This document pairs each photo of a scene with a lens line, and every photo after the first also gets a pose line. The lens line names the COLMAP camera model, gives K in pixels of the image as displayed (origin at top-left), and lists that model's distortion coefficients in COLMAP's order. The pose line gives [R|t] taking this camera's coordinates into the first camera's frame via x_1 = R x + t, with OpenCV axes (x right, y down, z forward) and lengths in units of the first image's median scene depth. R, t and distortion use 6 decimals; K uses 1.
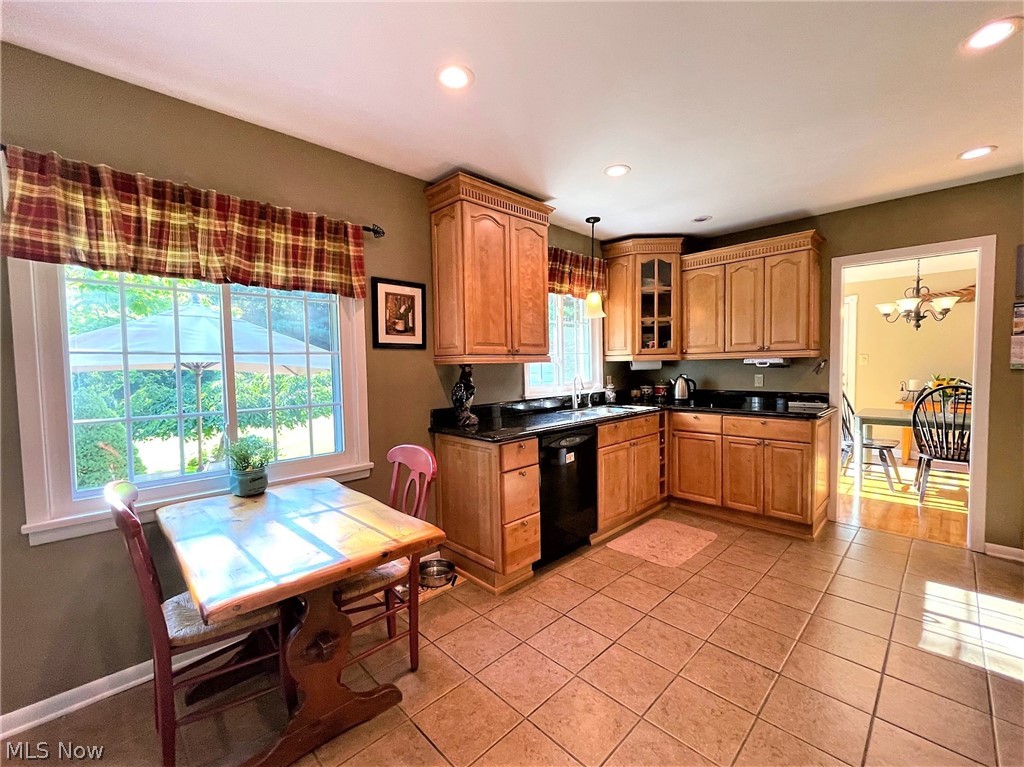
lens RADIAL K [[429.0, 0, 512.0], [0, 429.0, 383.5], [0, 0, 1]] dist [-0.000687, -0.000154]
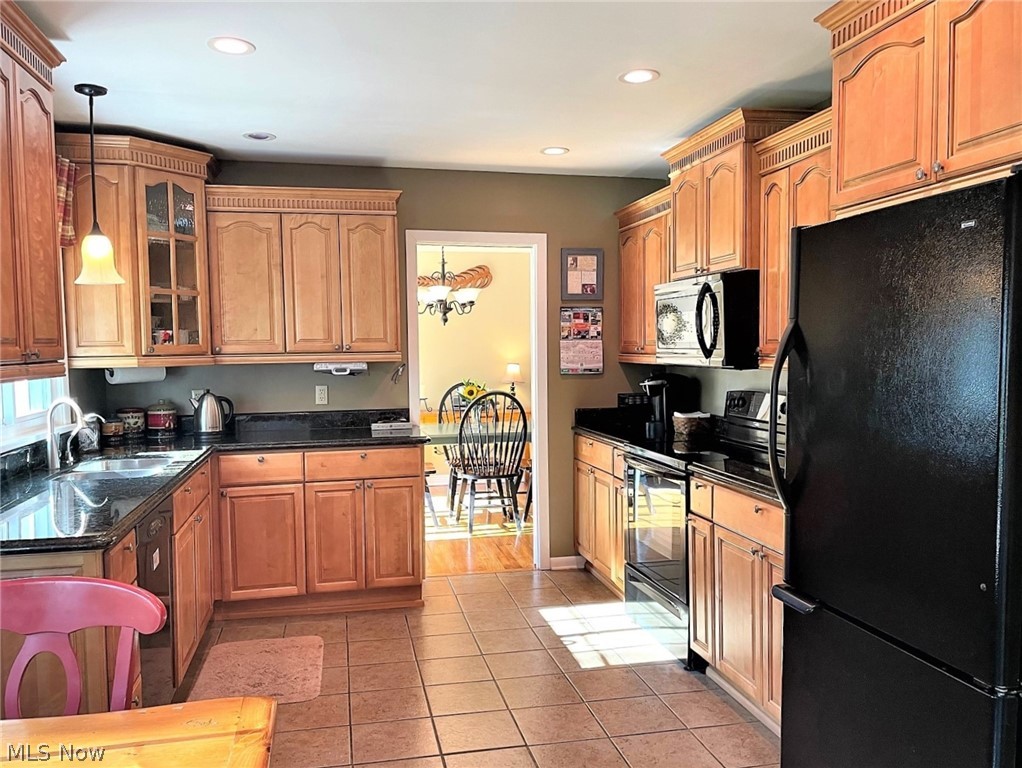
lens RADIAL K [[833.1, 0, 511.0], [0, 833.1, 384.0], [0, 0, 1]] dist [0.064972, -0.004721]
pose [[0.536195, -0.029090, 0.843593, -0.393560], [0.041628, 0.999101, 0.007994, -0.024015], [-0.843067, 0.030831, 0.536924, 0.059923]]
